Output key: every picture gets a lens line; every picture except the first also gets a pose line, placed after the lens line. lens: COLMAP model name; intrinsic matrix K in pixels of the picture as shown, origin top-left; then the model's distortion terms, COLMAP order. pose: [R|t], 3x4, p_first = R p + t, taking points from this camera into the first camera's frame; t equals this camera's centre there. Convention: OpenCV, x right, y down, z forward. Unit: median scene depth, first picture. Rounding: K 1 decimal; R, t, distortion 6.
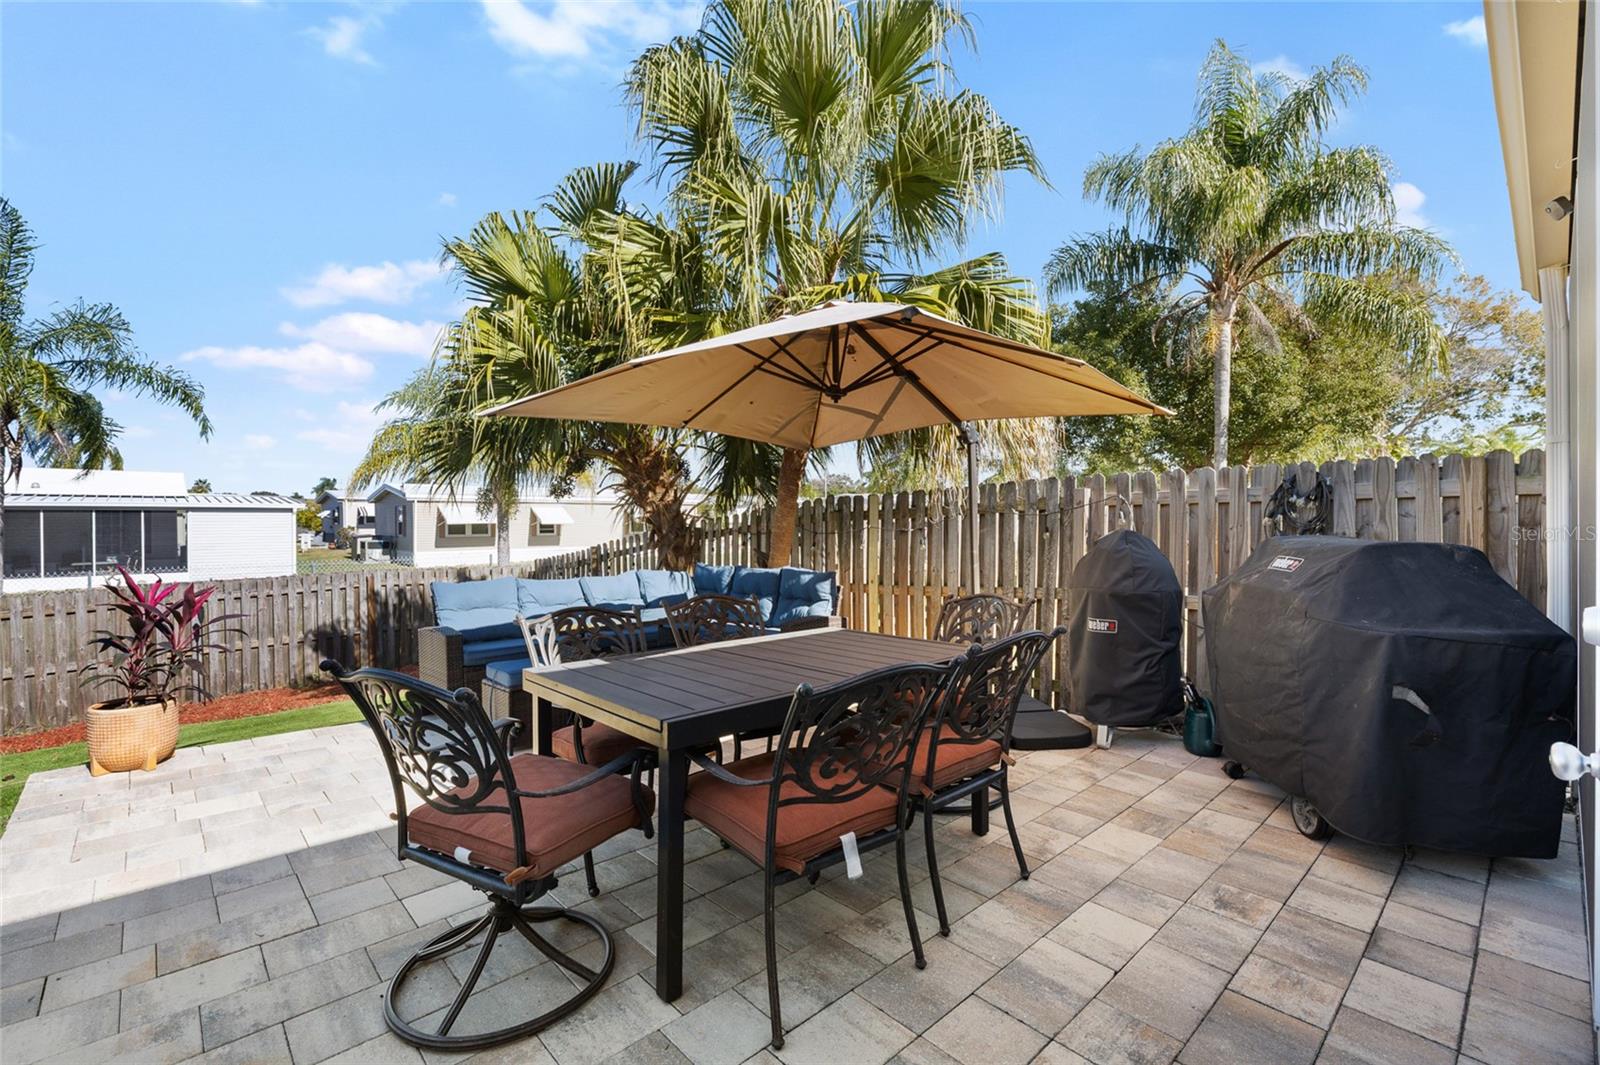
lens RADIAL K [[702.1, 0, 803.0], [0, 702.1, 528.9], [0, 0, 1]] dist [0.001785, 0.000303]
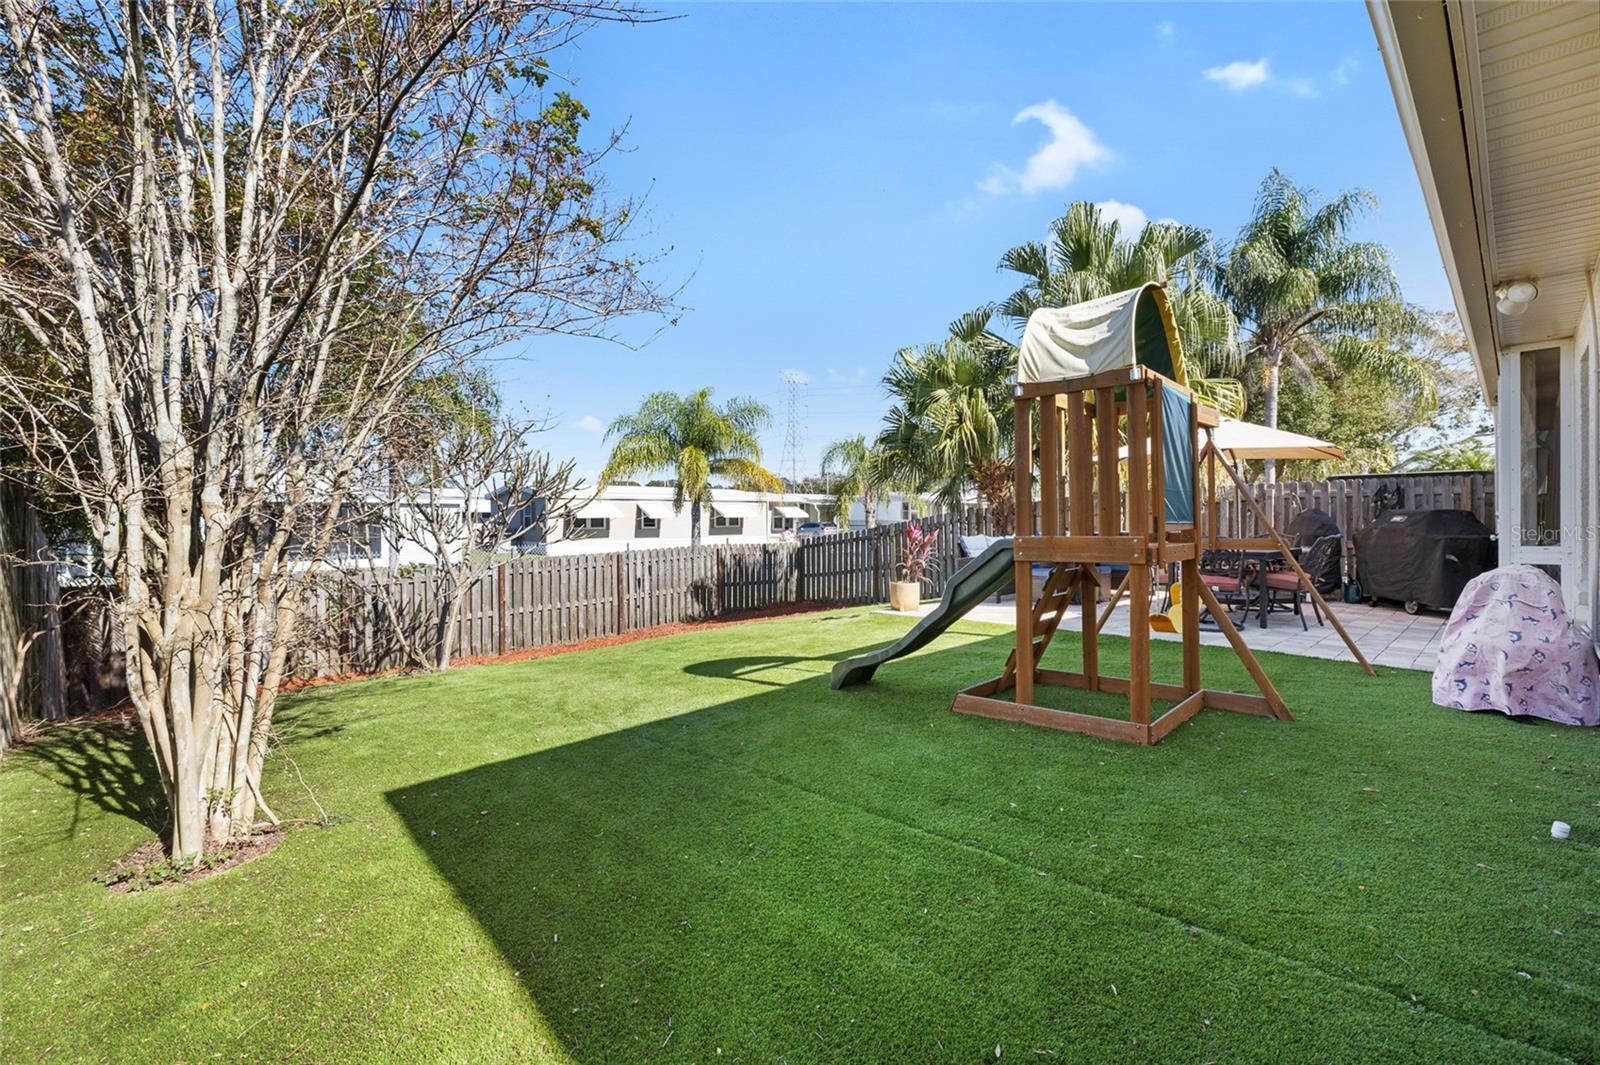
lens RADIAL K [[705.8, 0, 794.7], [0, 705.8, 524.3], [0, 0, 1]] dist [0.001003, -0.000033]
pose [[0.999788, -0.000689, 0.020602, -0.369717], [0.000750, 0.999995, -0.002946, 0.017122], [-0.020600, 0.002961, 0.999783, -0.363193]]
